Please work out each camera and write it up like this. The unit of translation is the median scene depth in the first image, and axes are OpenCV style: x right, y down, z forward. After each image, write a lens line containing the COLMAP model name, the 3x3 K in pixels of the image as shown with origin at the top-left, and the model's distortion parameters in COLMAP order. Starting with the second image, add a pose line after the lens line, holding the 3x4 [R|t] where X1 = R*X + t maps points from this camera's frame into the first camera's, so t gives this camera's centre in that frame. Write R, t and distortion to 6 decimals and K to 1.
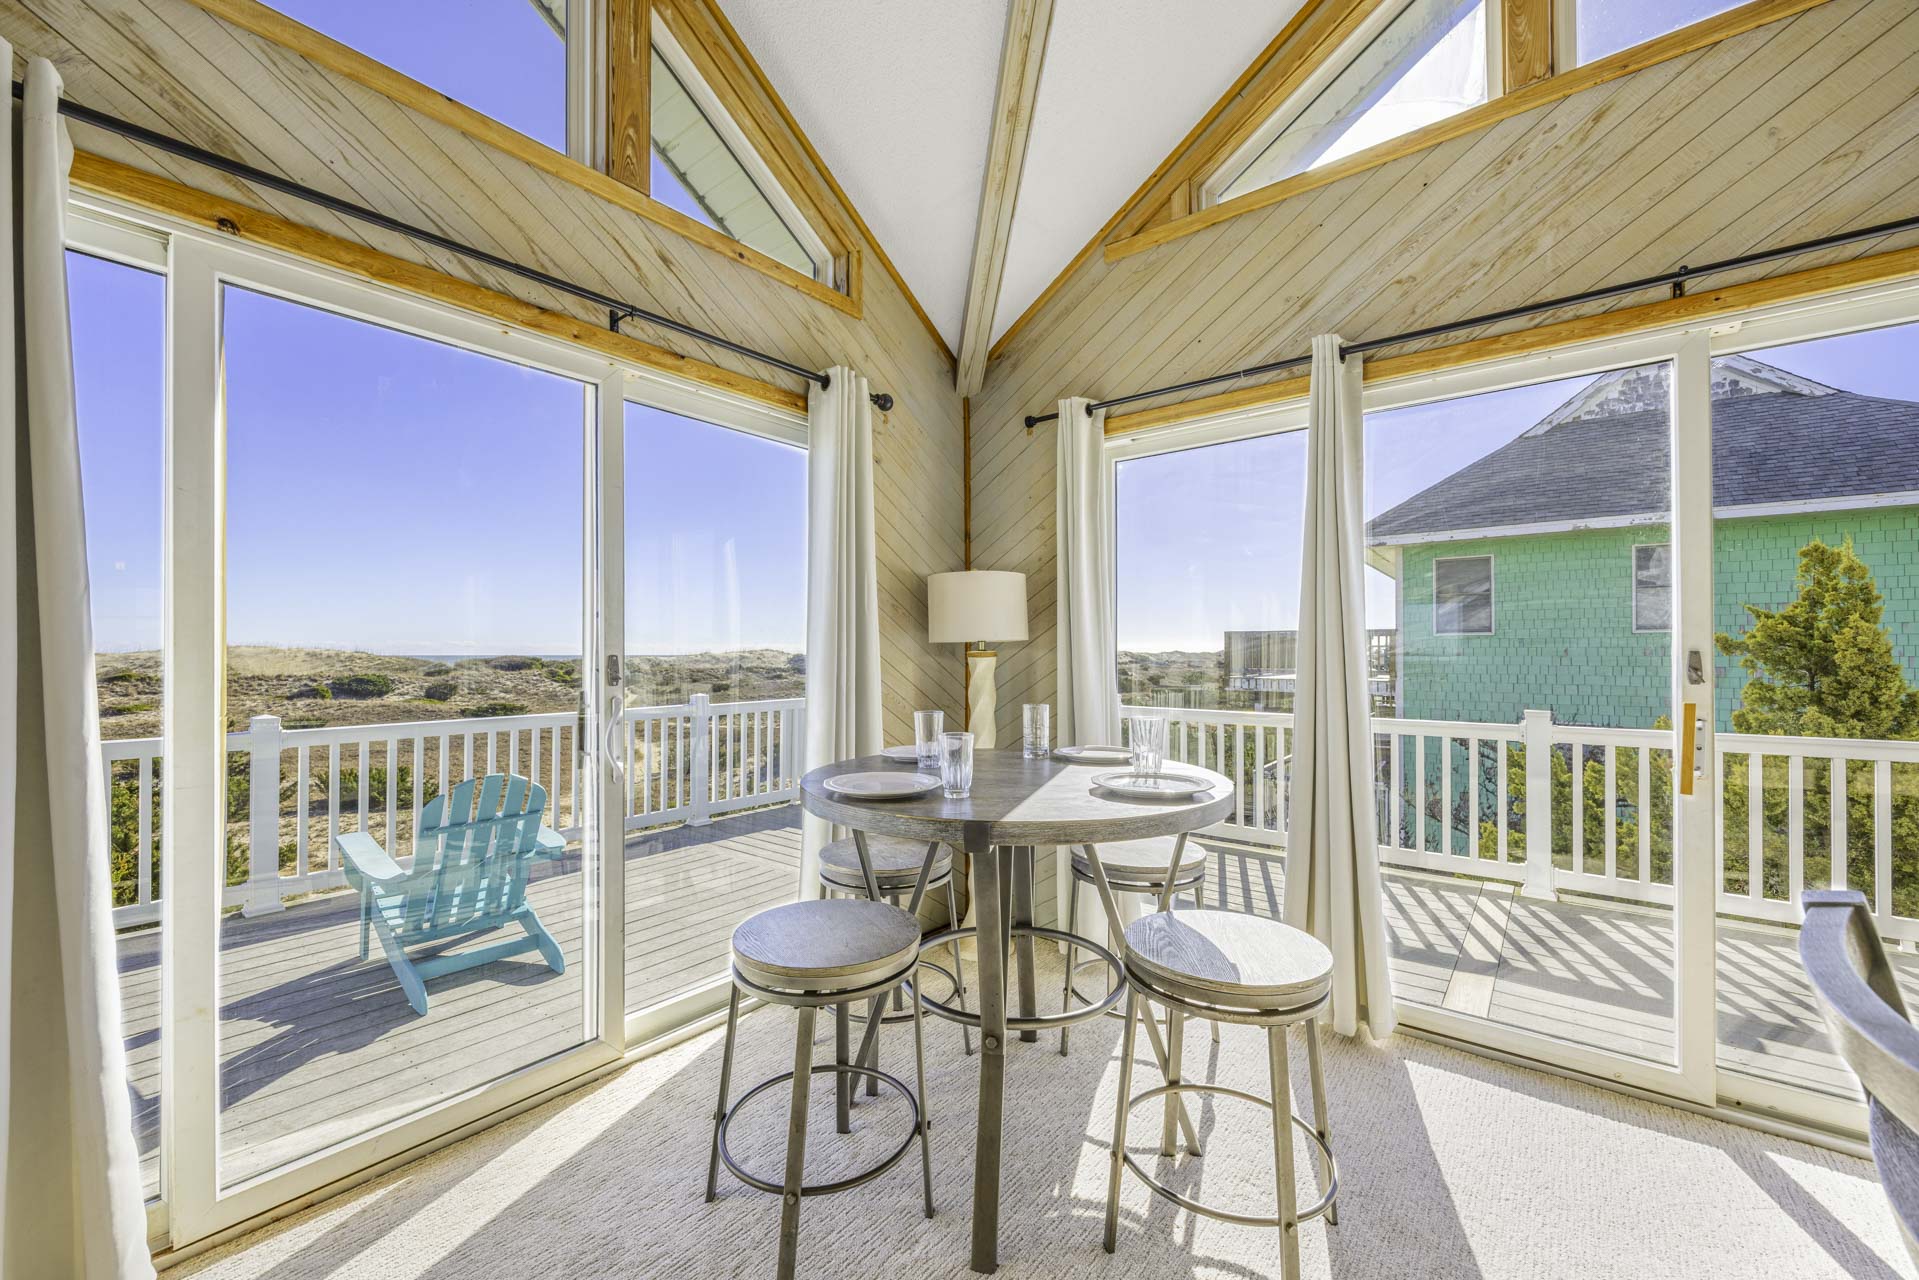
lens RADIAL K [[749.0, 0, 949.6], [0, 749.0, 645.5], [0, 0, 1]] dist [-0.002055, -0.000505]
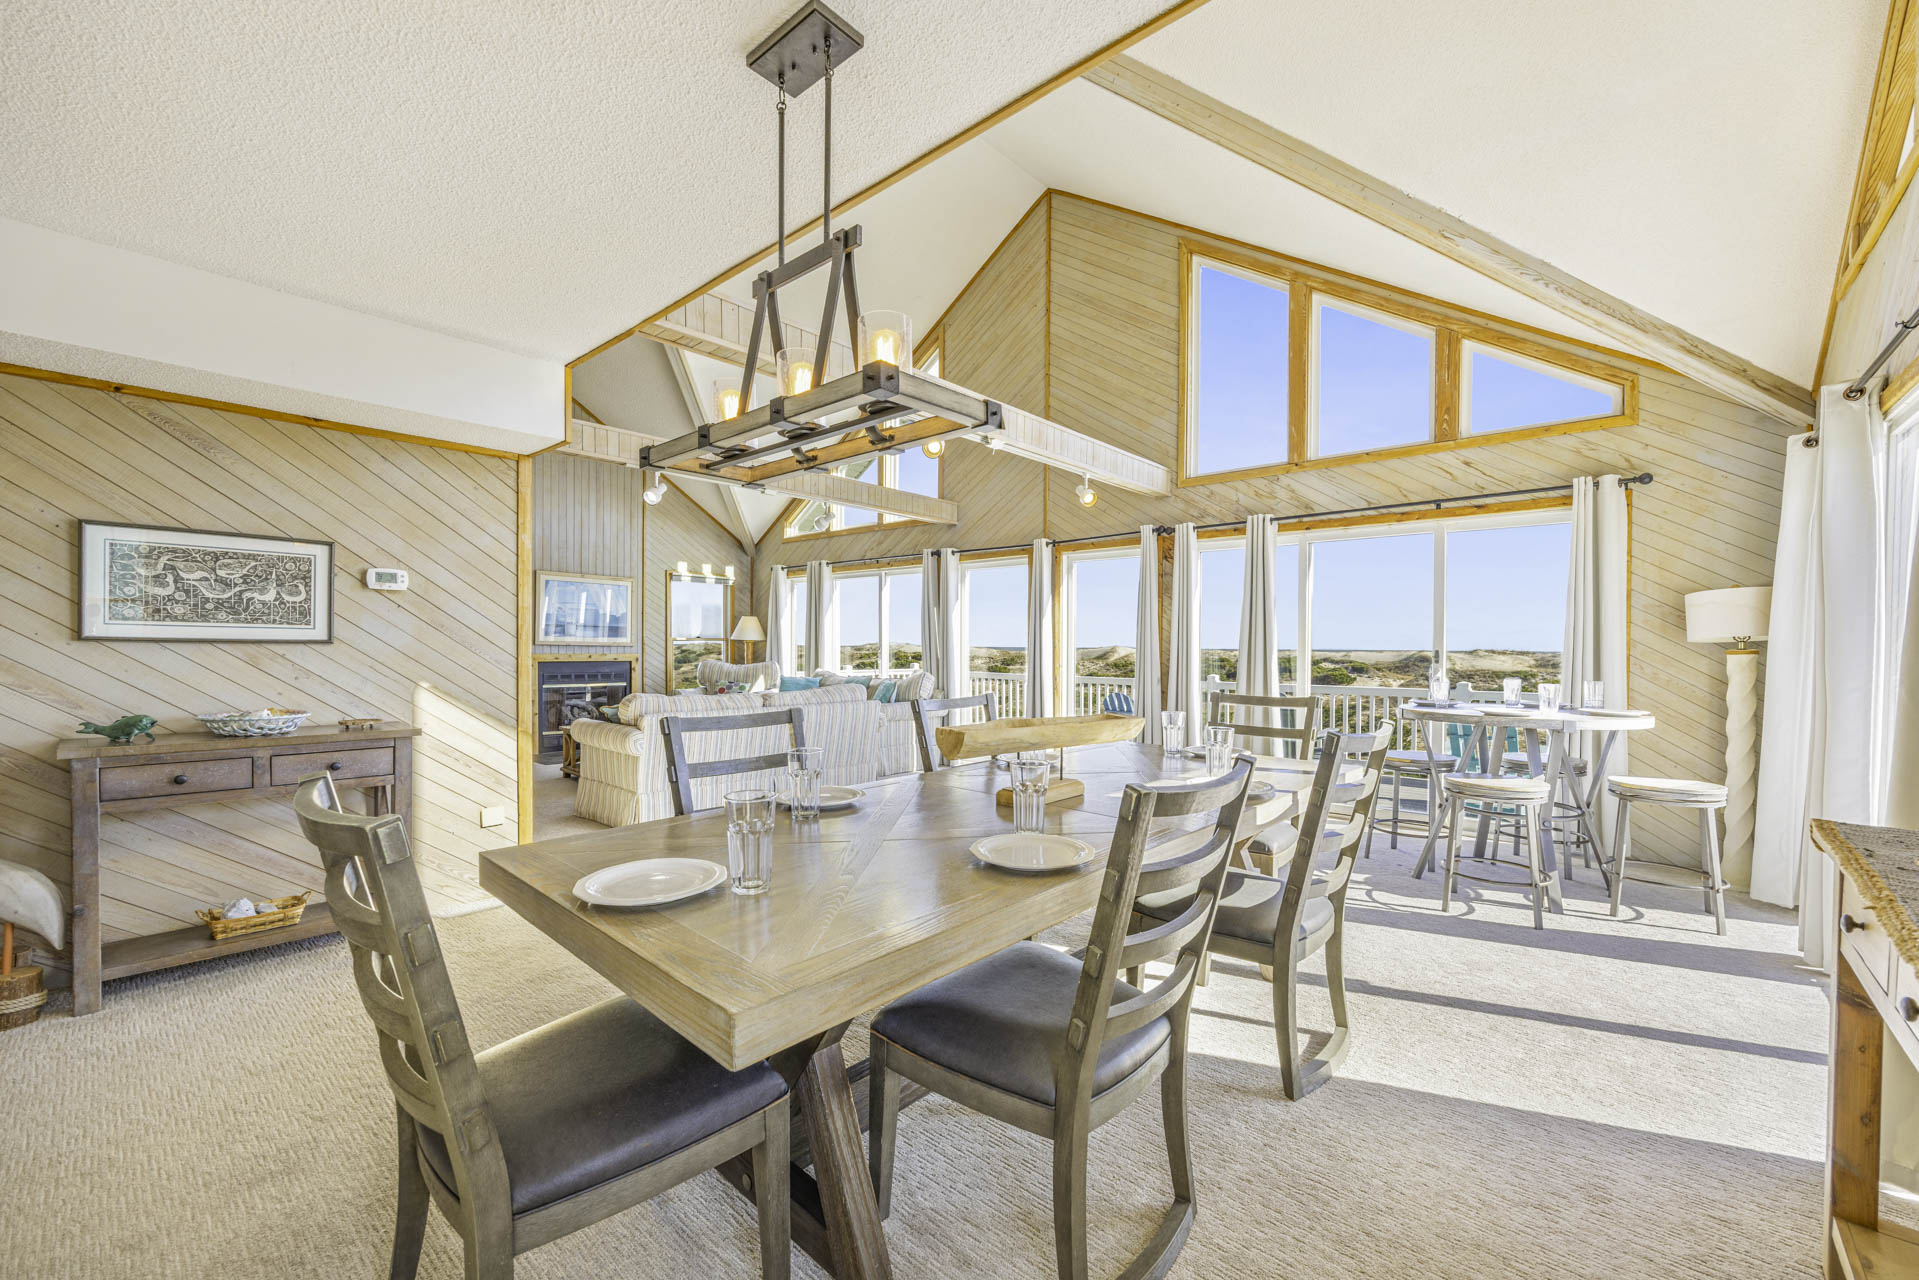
lens RADIAL K [[771.6, 0, 963.4], [0, 771.6, 658.3], [0, 0, 1]] dist [0.002022, 0.000502]
pose [[-0.040344, 0.017373, -0.999035, 1.397717], [0.002232, 0.999848, 0.017297, -0.004364], [0.999183, -0.001532, -0.040377, -0.251998]]
